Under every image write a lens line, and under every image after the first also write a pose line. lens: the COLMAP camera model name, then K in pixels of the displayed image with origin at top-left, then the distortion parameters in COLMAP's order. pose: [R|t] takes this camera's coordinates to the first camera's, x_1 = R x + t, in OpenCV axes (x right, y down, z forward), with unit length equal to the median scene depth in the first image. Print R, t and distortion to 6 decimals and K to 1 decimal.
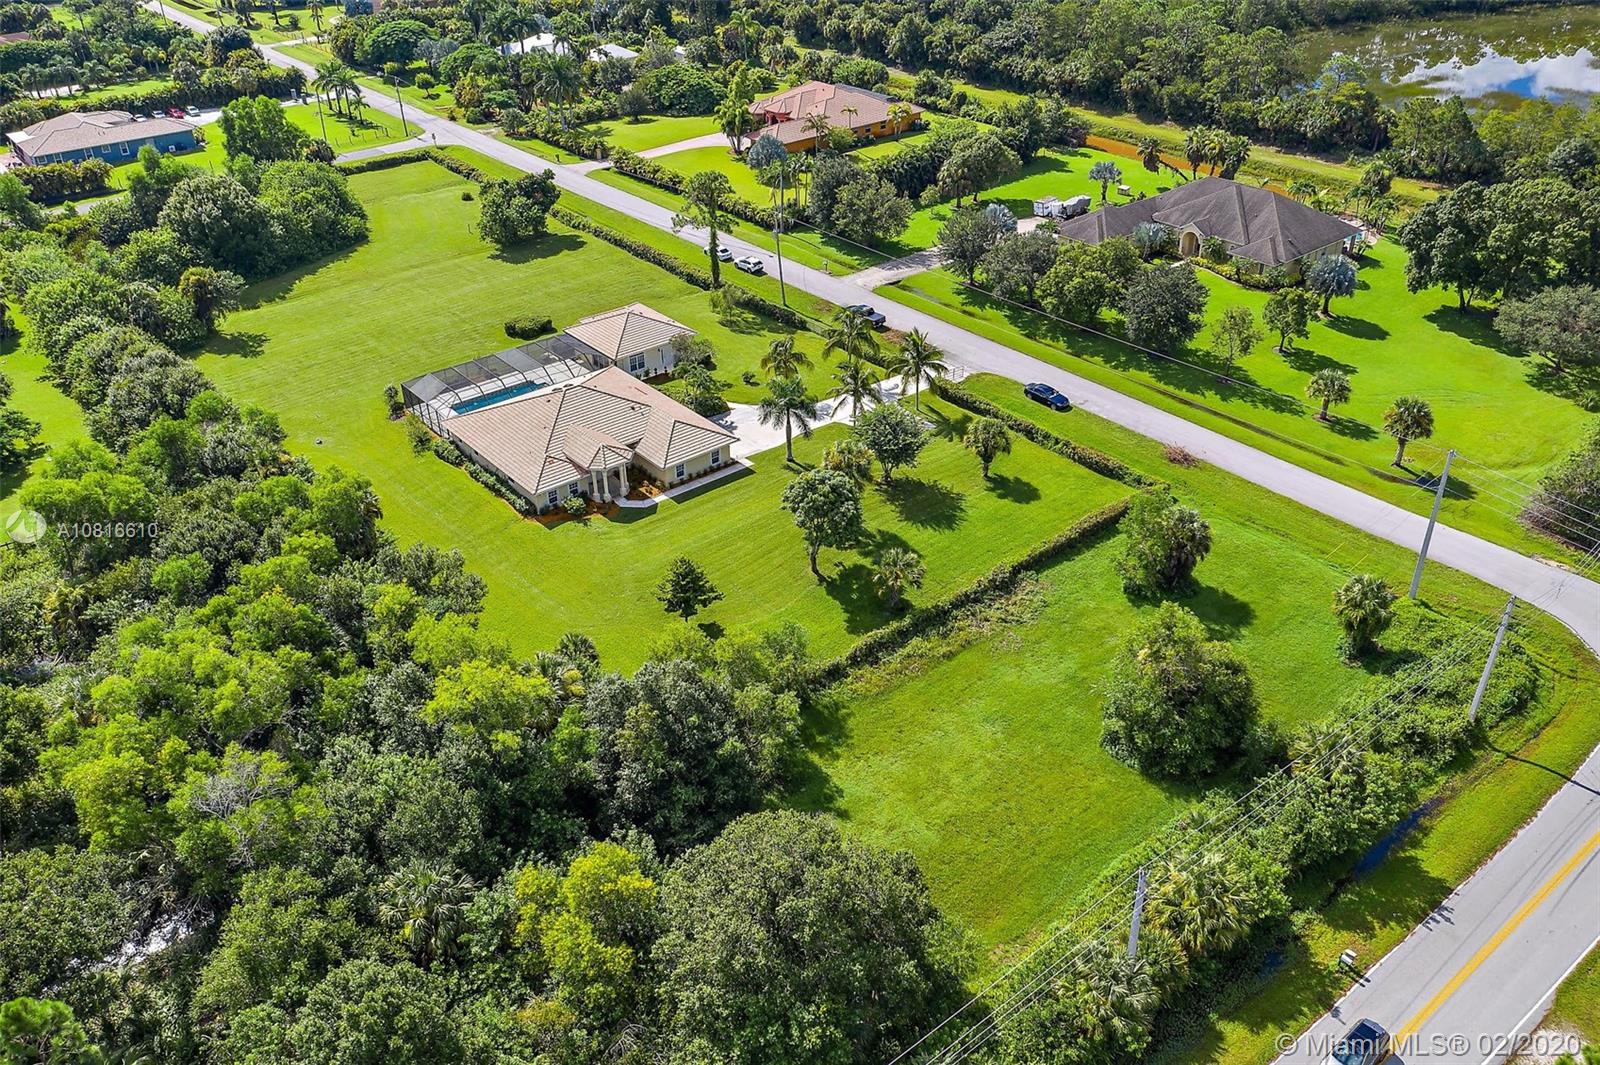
lens RADIAL K [[1281.3, 0, 800.0], [0, 1281.3, 532.5], [0, 0, 1]] dist [-0.004943, 0.005626]
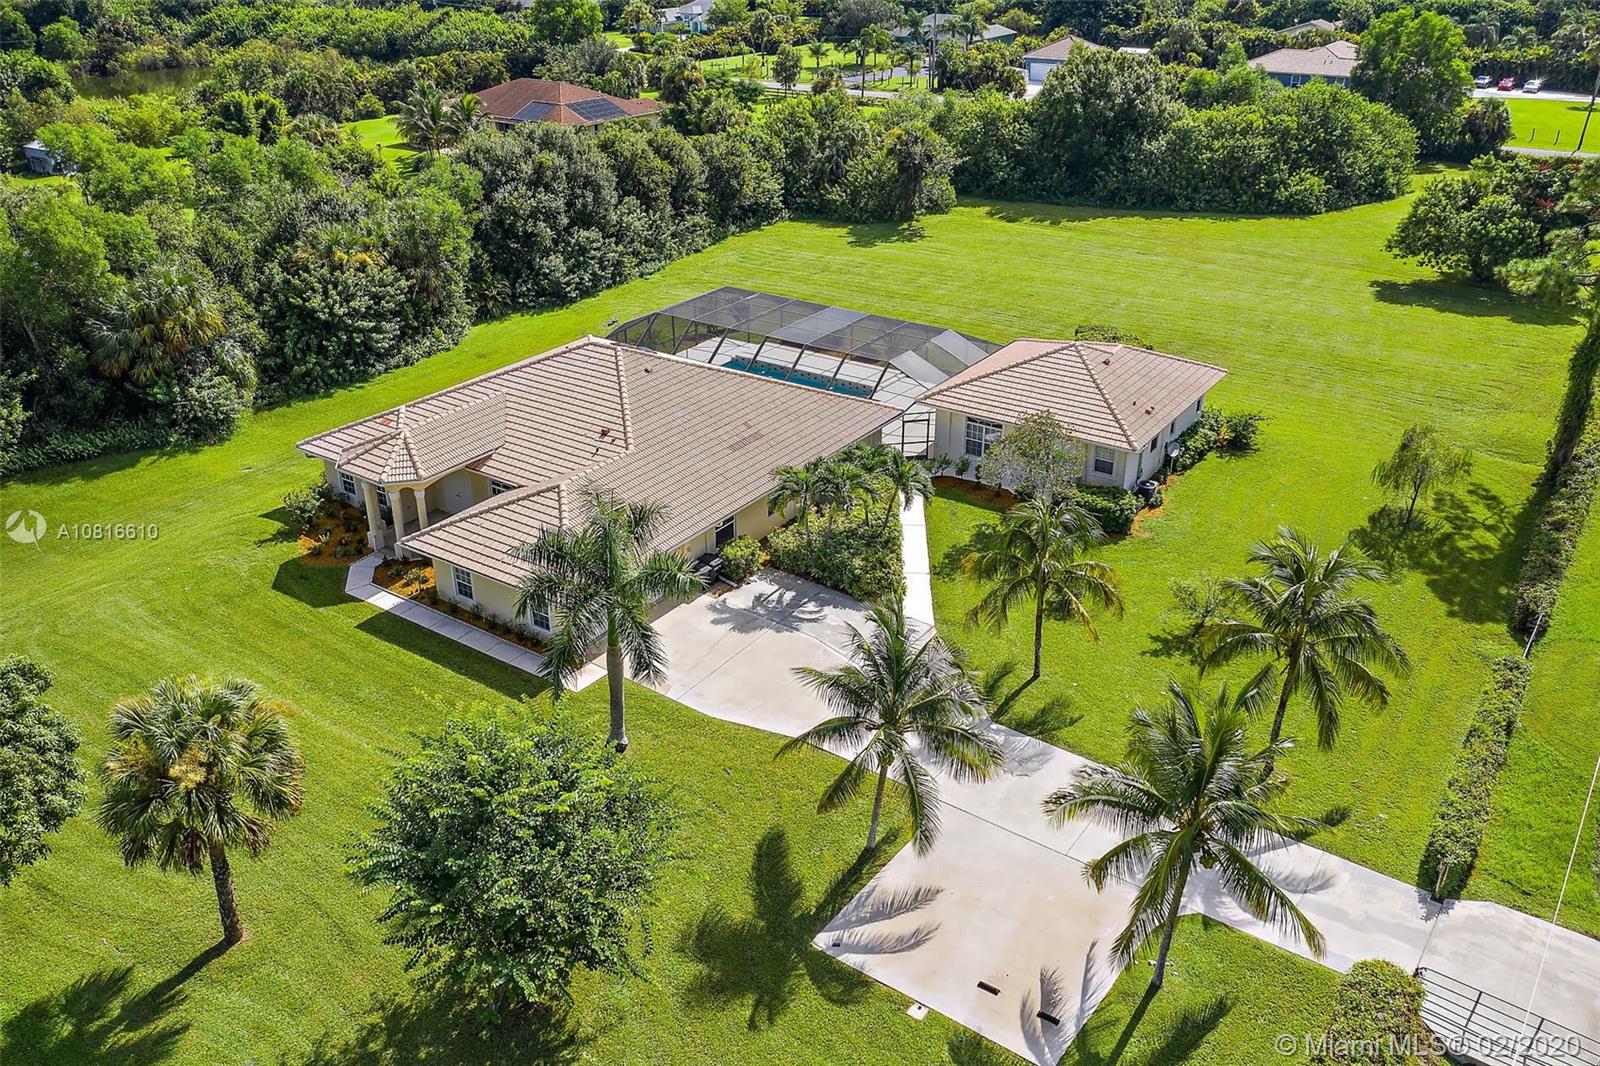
lens RADIAL K [[1281.6, 0, 797.4], [0, 1281.6, 528.1], [0, 0, 1]] dist [-0.004512, 0.001412]
pose [[0.274300, 0.440318, -0.854915, 0.214181], [-0.503733, 0.823076, 0.262296, -0.173204], [0.819154, 0.358701, 0.447572, 0.700657]]
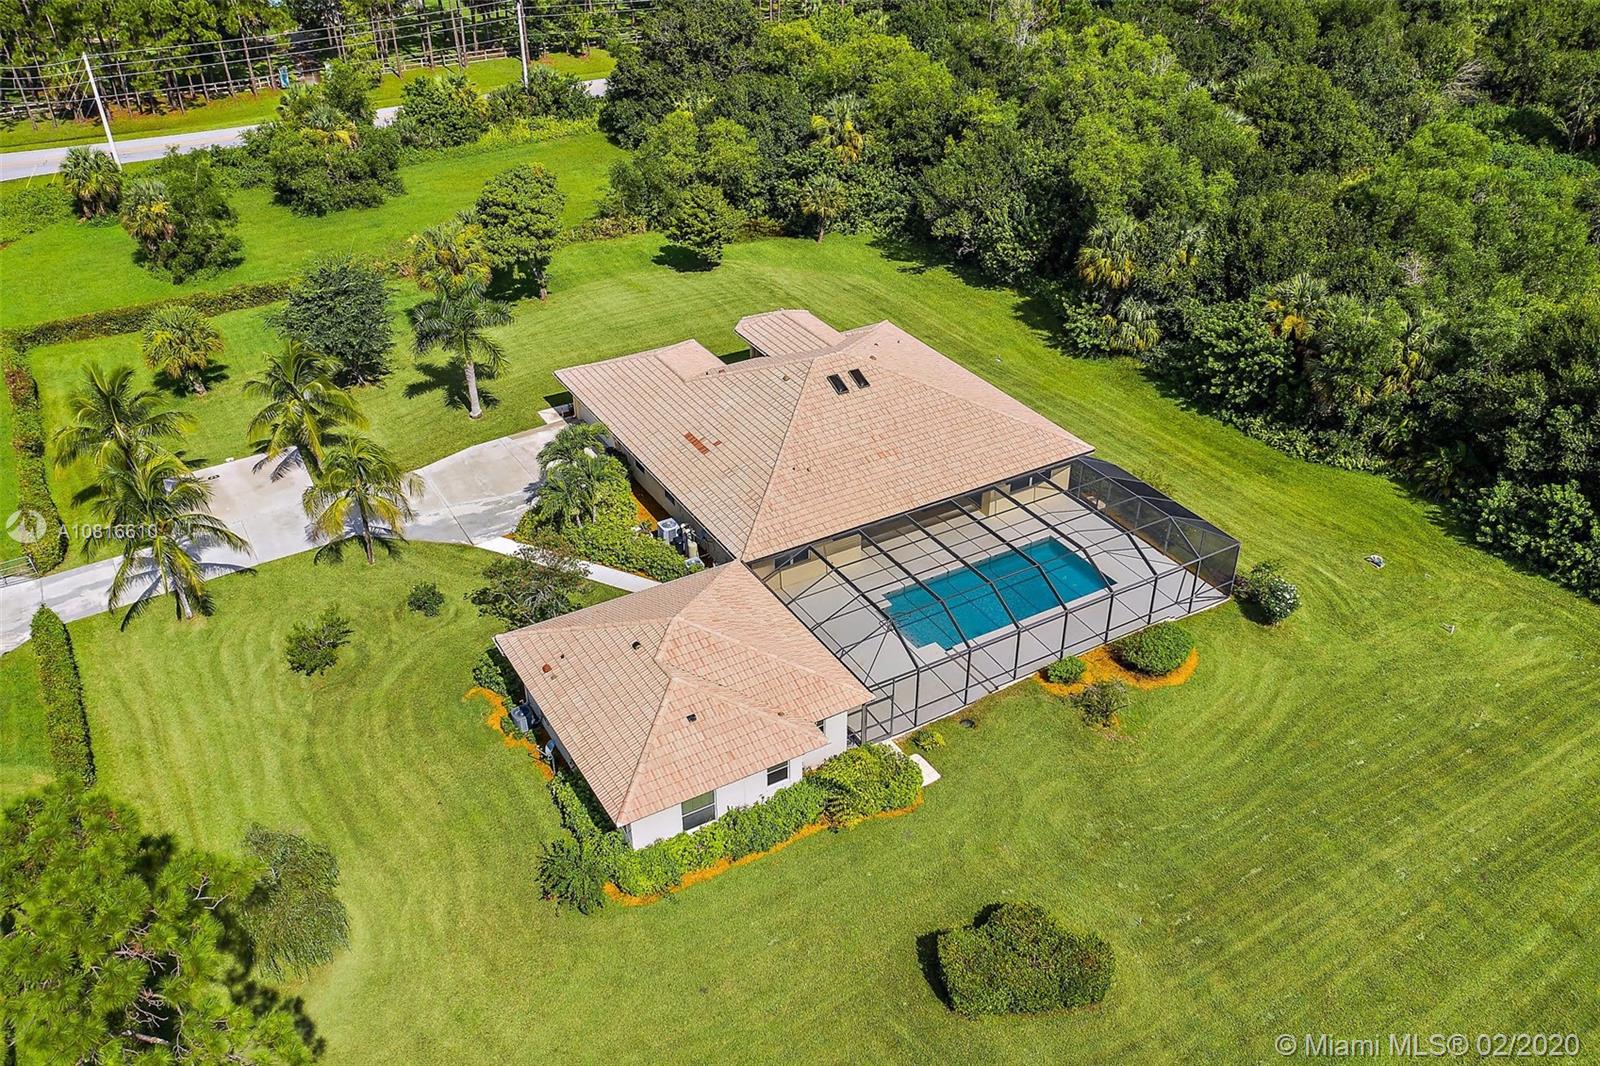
lens RADIAL K [[1289.4, 0, 800.0], [0, 1289.4, 533.0], [0, 0, 1]] dist [-0.003287, 0.002442]
pose [[-0.987811, -0.062730, 0.142460, -0.197581], [0.100853, 0.439210, 0.892706, -0.446543], [-0.118569, 0.896192, -0.427530, 1.038400]]
